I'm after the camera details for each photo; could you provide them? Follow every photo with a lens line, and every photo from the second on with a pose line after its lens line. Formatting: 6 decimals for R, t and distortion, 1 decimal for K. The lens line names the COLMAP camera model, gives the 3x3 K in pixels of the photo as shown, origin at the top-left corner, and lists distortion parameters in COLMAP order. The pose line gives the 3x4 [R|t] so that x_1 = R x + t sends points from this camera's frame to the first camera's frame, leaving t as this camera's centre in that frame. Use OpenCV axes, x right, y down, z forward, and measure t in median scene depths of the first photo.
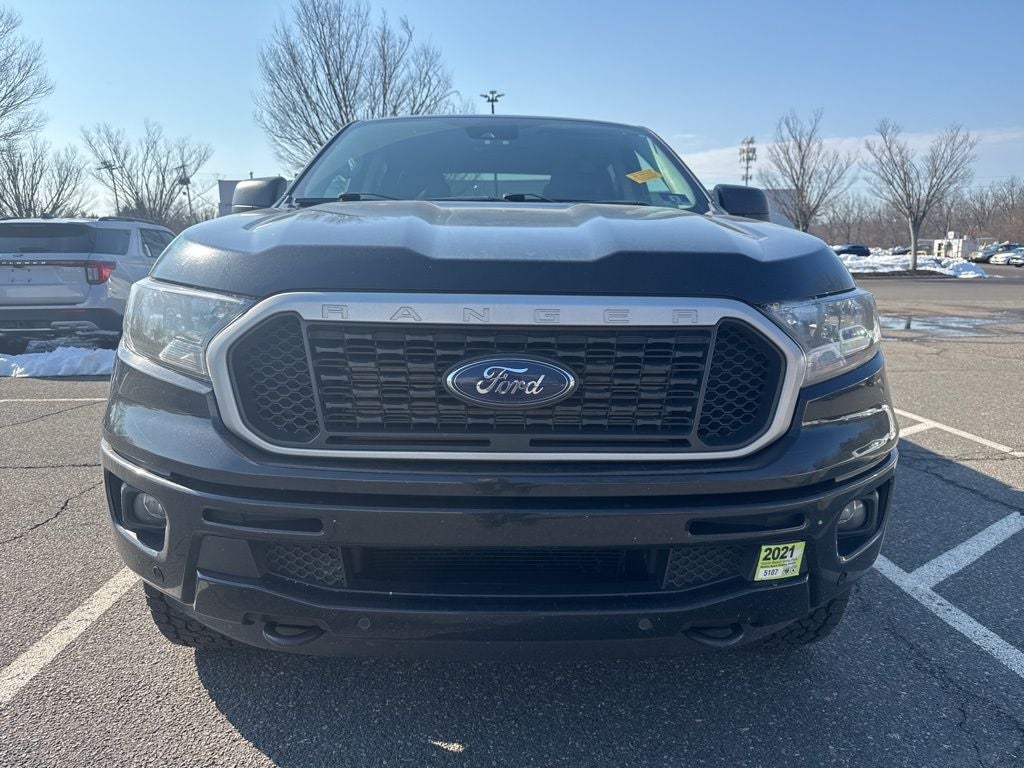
lens RADIAL K [[715.3, 0, 512.0], [0, 715.3, 384.0], [0, 0, 1]] dist [0.095480, -0.139102]
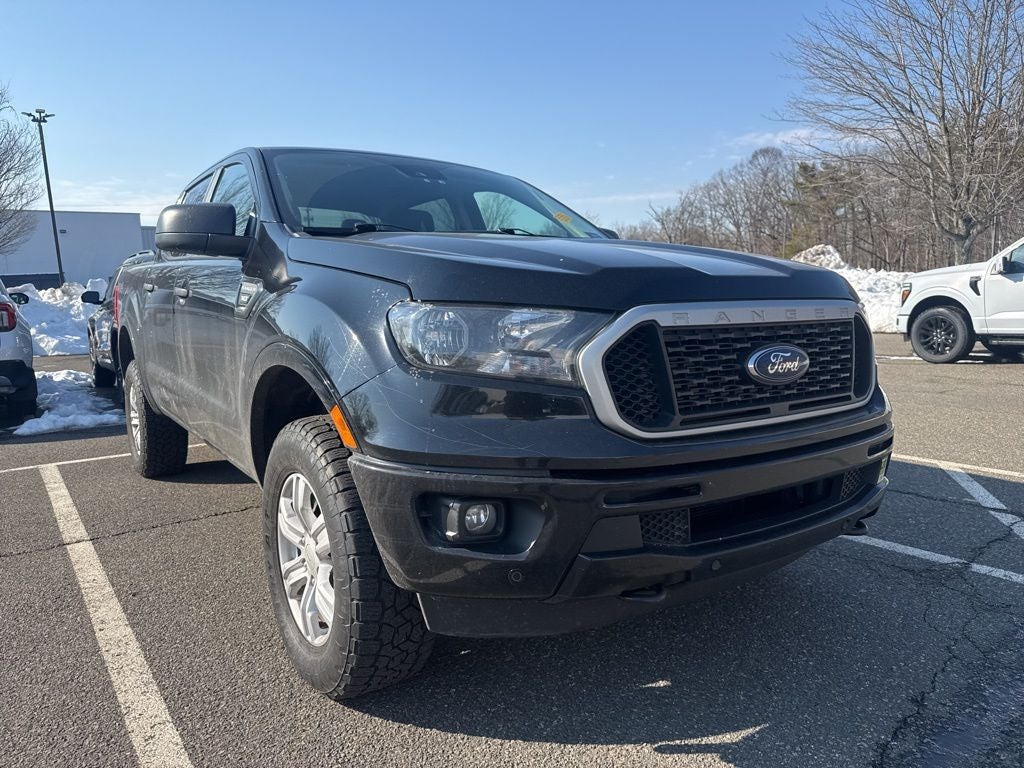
lens RADIAL K [[715.3, 0, 512.0], [0, 715.3, 384.0], [0, 0, 1]] dist [0.095480, -0.139102]
pose [[0.843390, -0.087097, 0.530195, -1.121235], [0.114782, 0.993201, -0.019429, 0.003230], [-0.524898, 0.077244, 0.847653, 0.095649]]
